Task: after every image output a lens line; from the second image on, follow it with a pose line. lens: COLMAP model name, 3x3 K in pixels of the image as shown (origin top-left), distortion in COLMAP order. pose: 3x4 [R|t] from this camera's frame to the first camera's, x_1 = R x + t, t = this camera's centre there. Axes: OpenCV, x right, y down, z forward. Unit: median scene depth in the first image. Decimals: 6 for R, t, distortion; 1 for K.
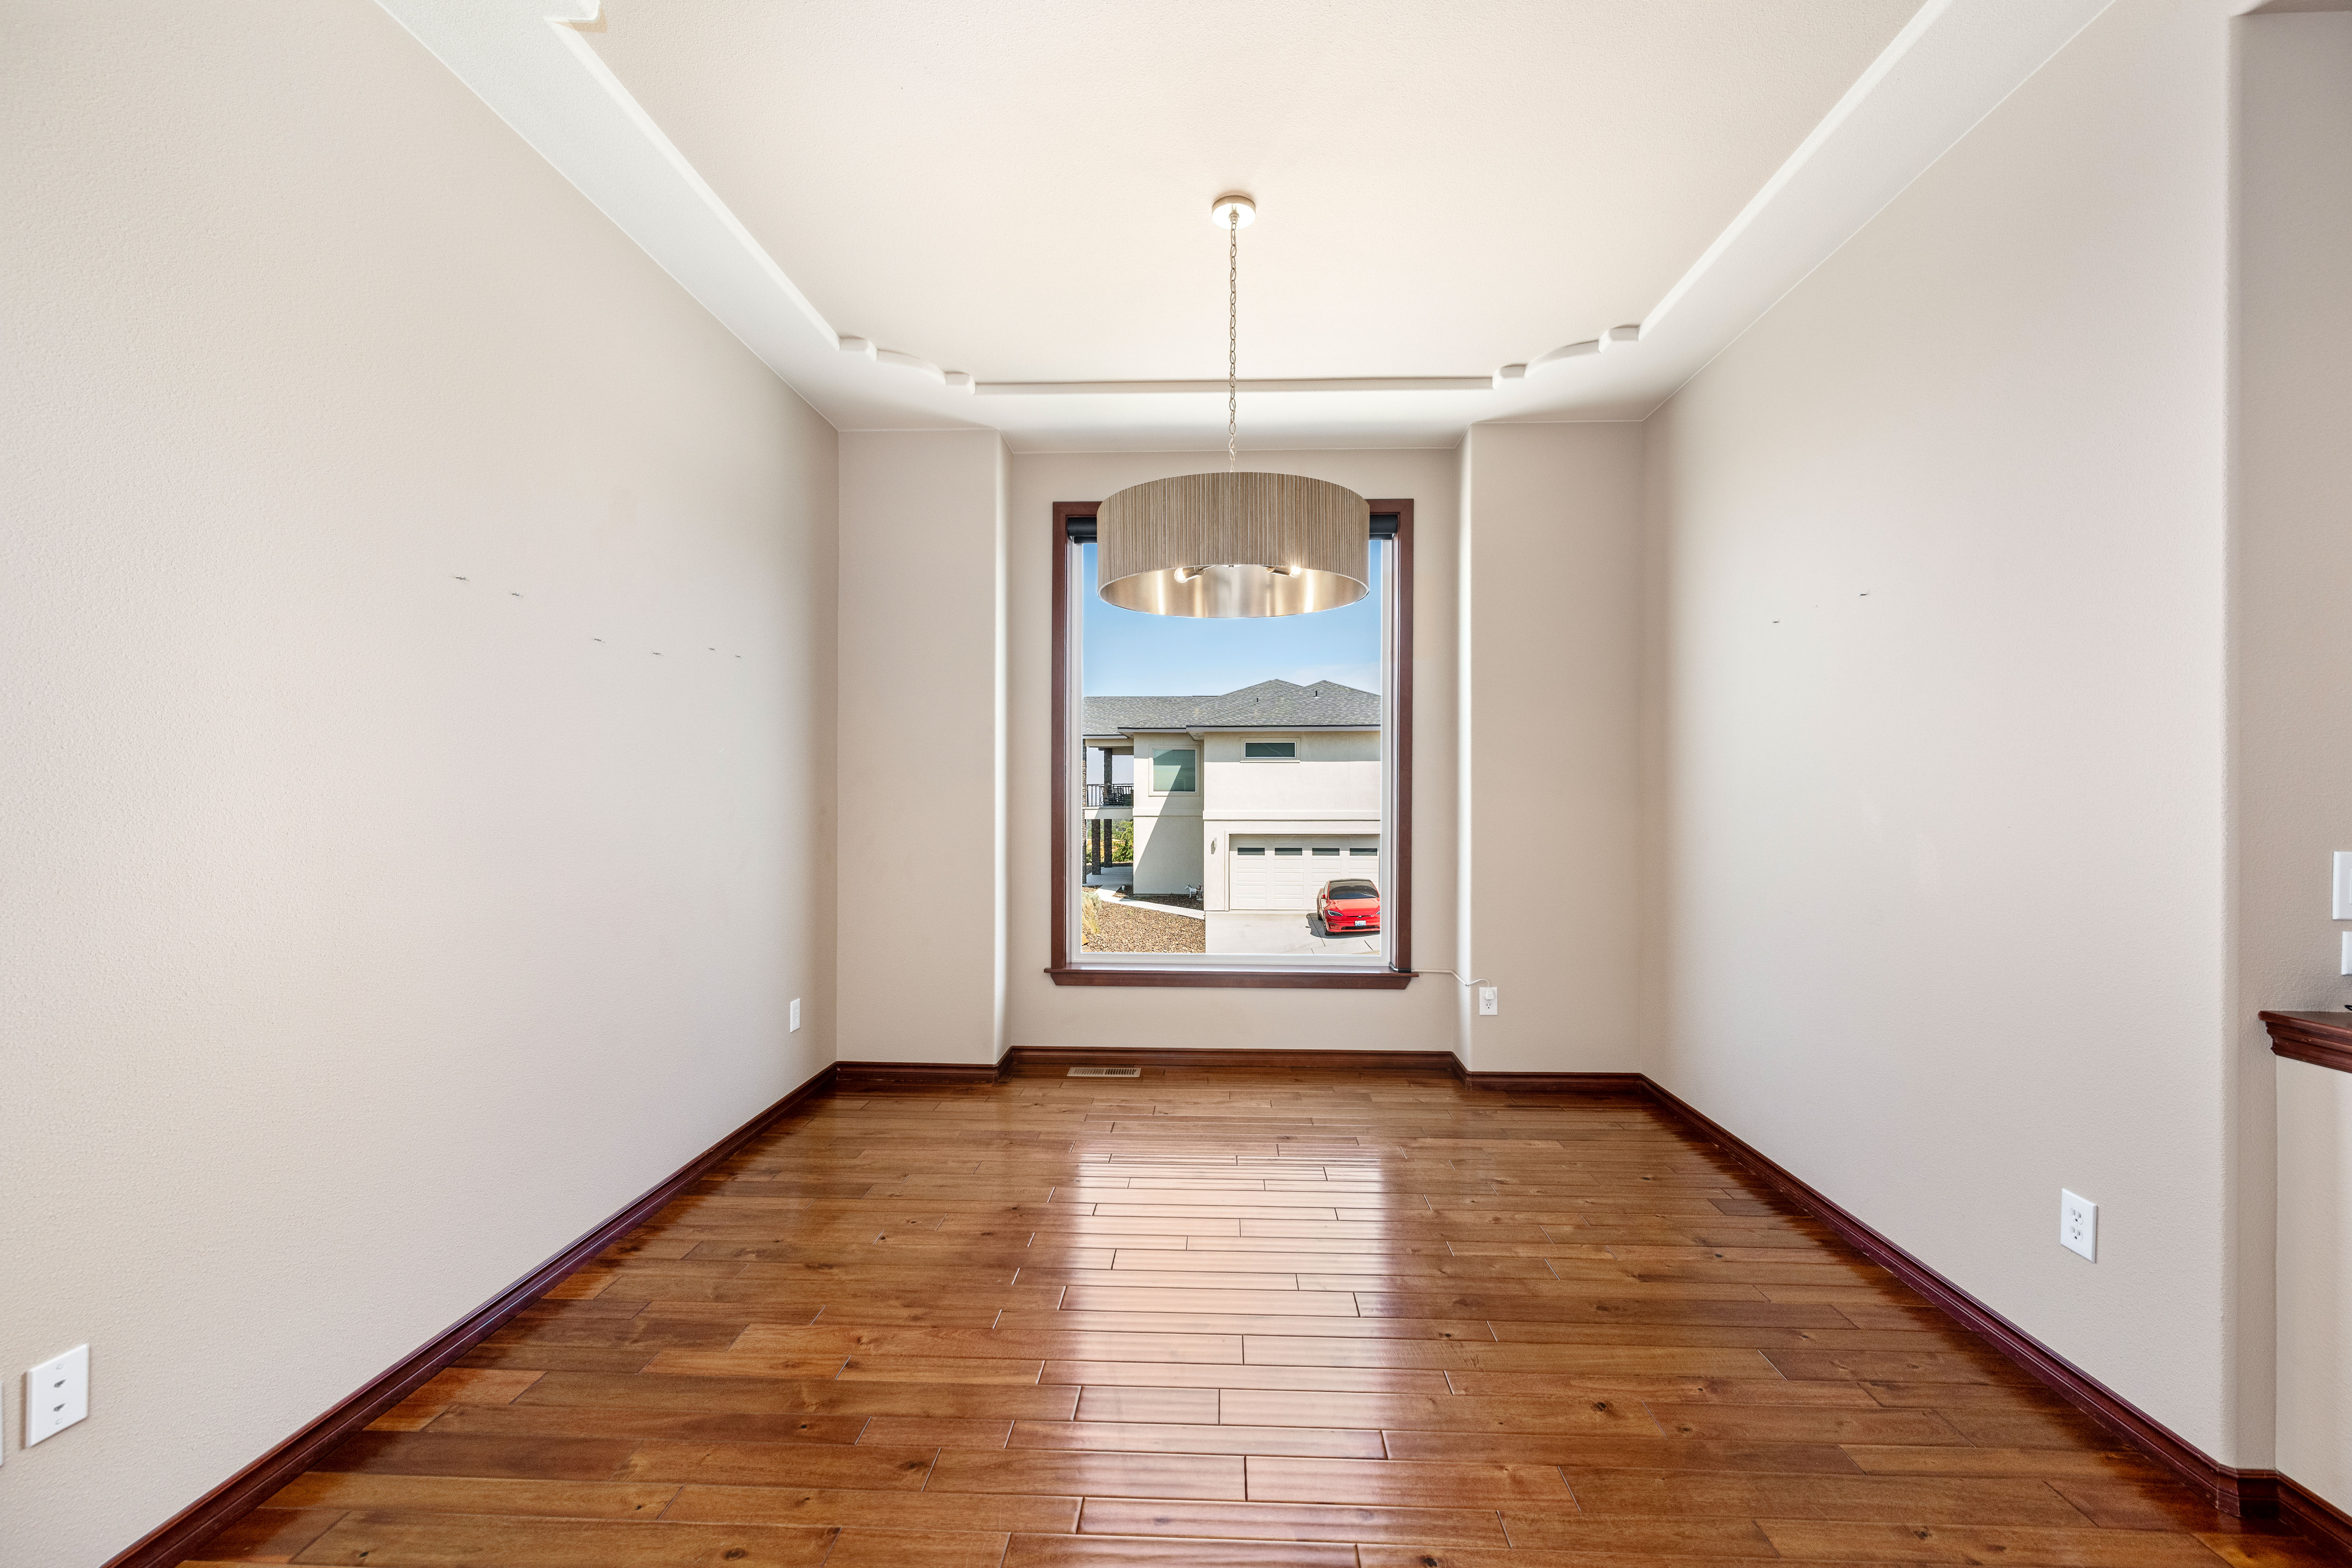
lens RADIAL K [[939.2, 0, 1176.0], [0, 939.2, 784.0], [0, 0, 1]] dist [0.015911, -0.011368]
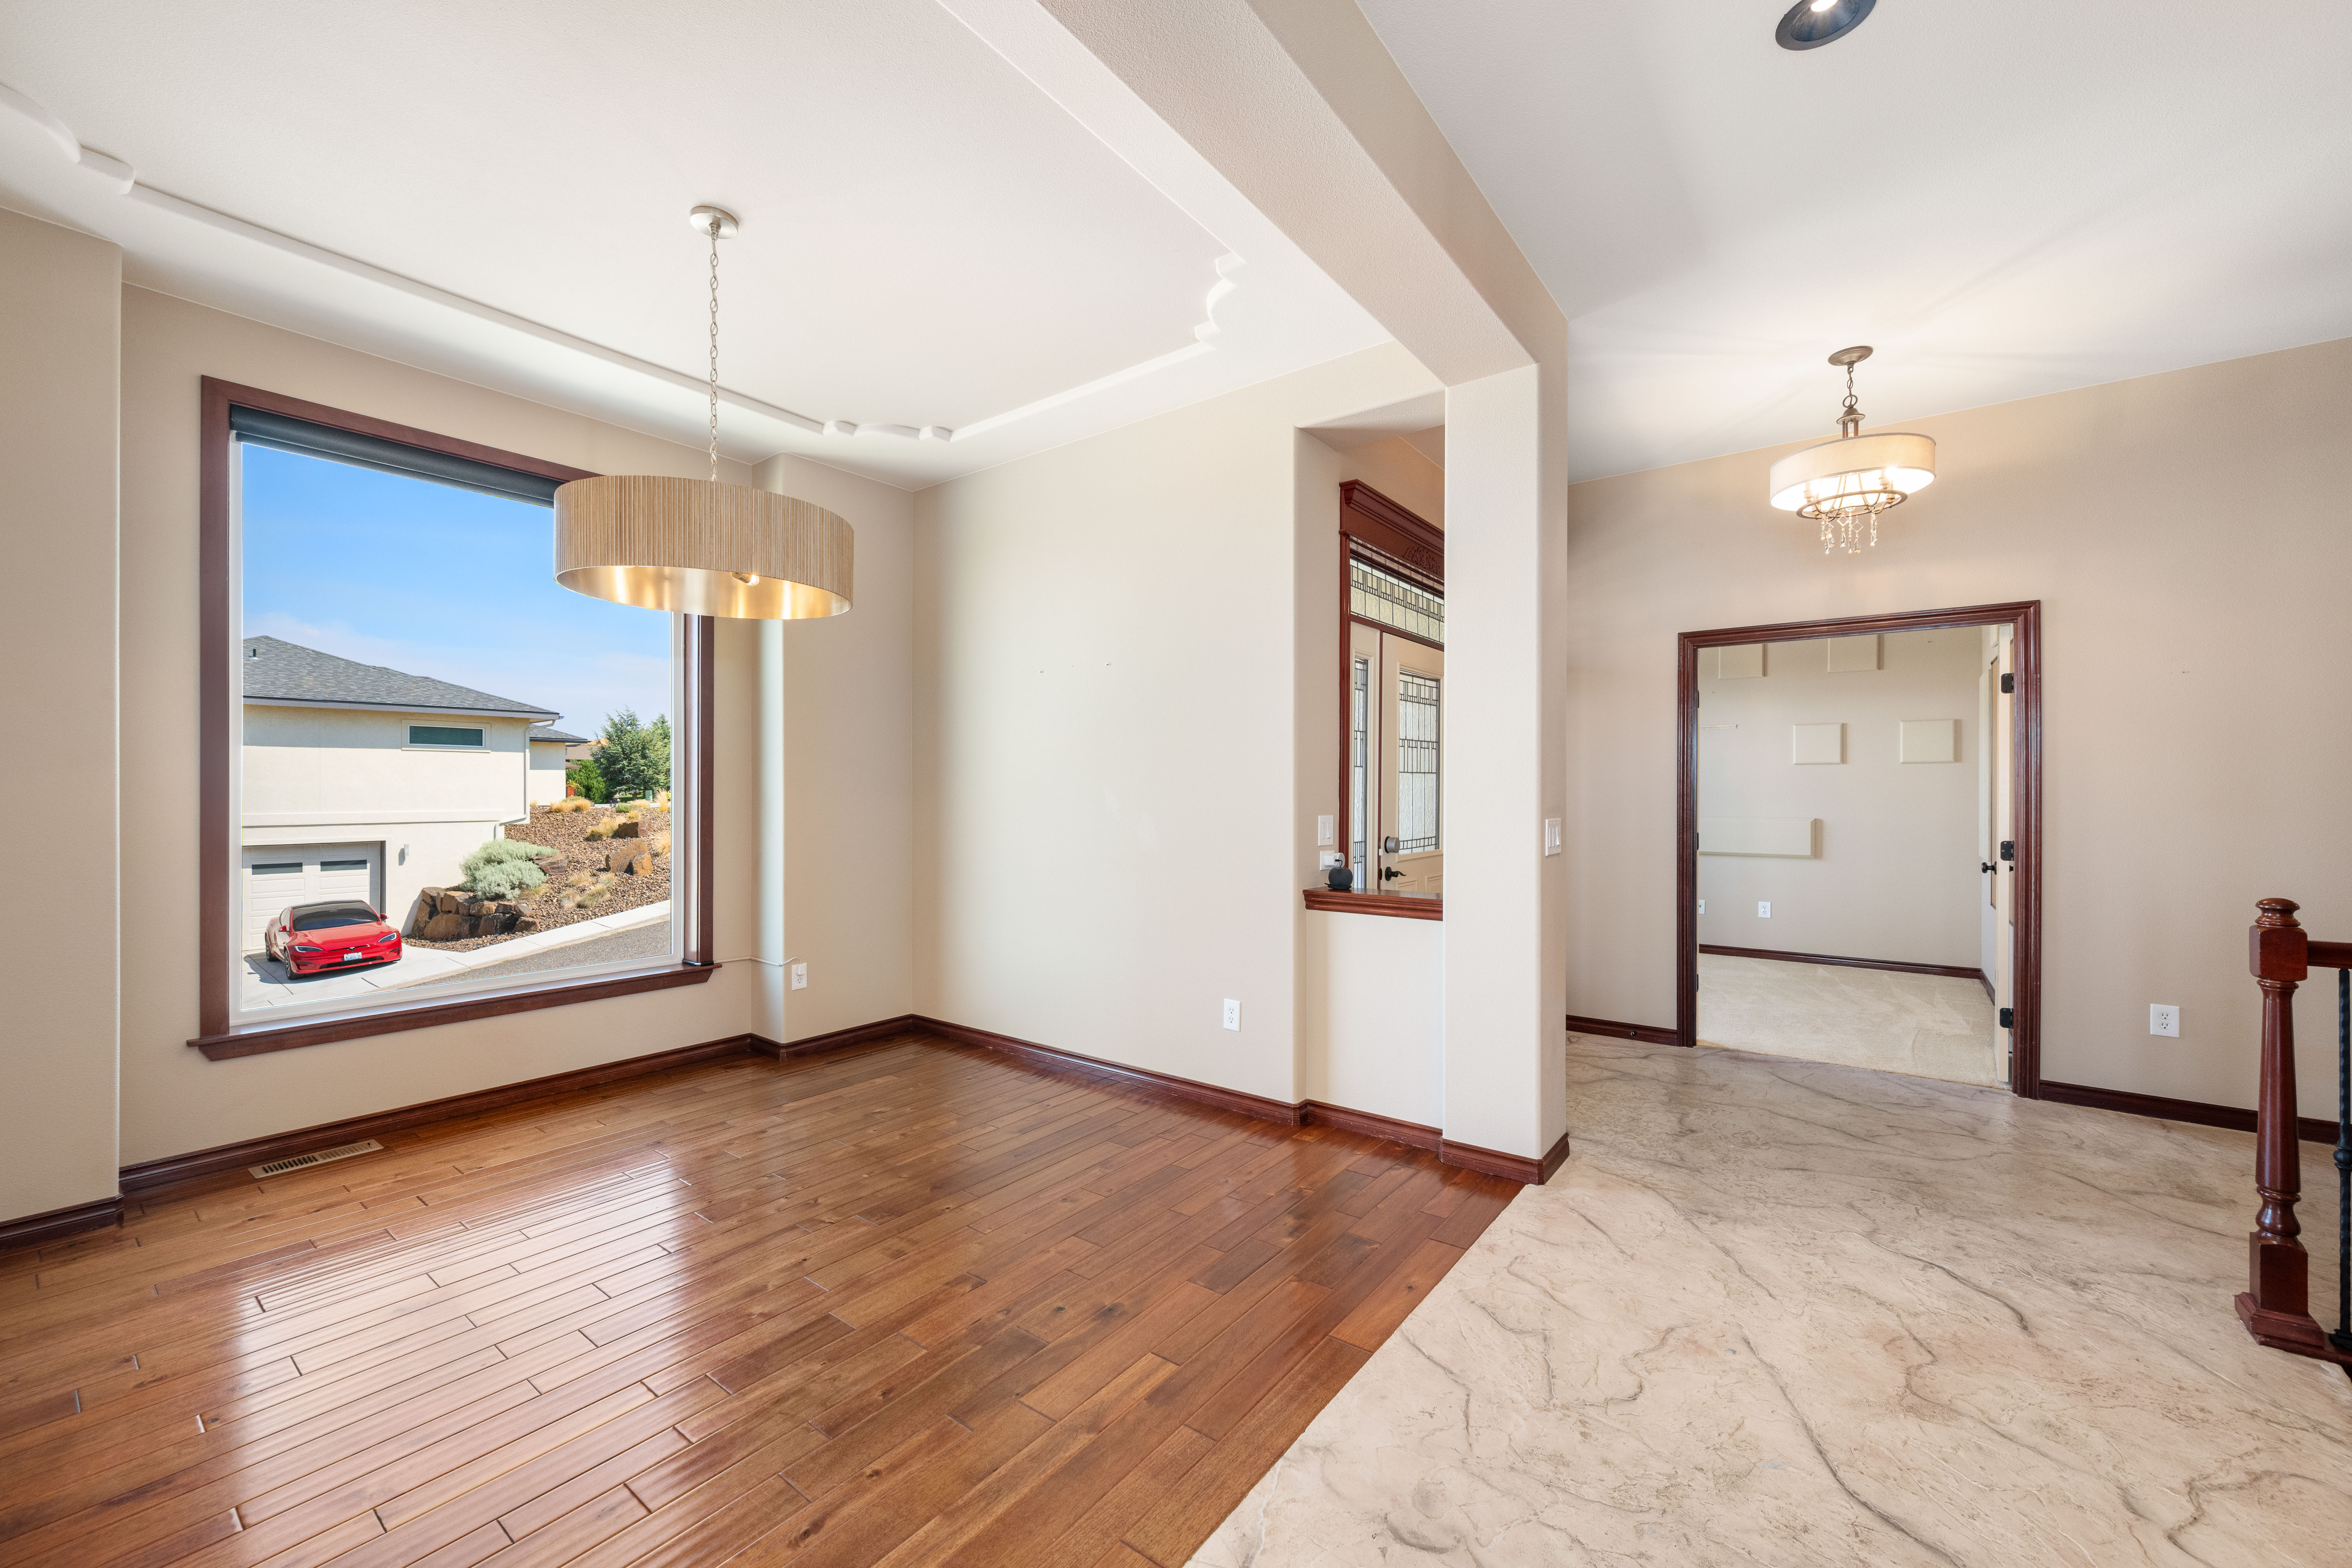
lens RADIAL K [[929.1, 0, 1186.0], [0, 929.1, 773.3], [0, 0, 1]] dist [-0.001040, 0.000031]
pose [[0.568443, 0.014156, 0.822601, -0.312716], [-0.008497, 0.999900, -0.011335, -0.000446], [-0.822679, -0.000546, 0.568506, 0.002437]]
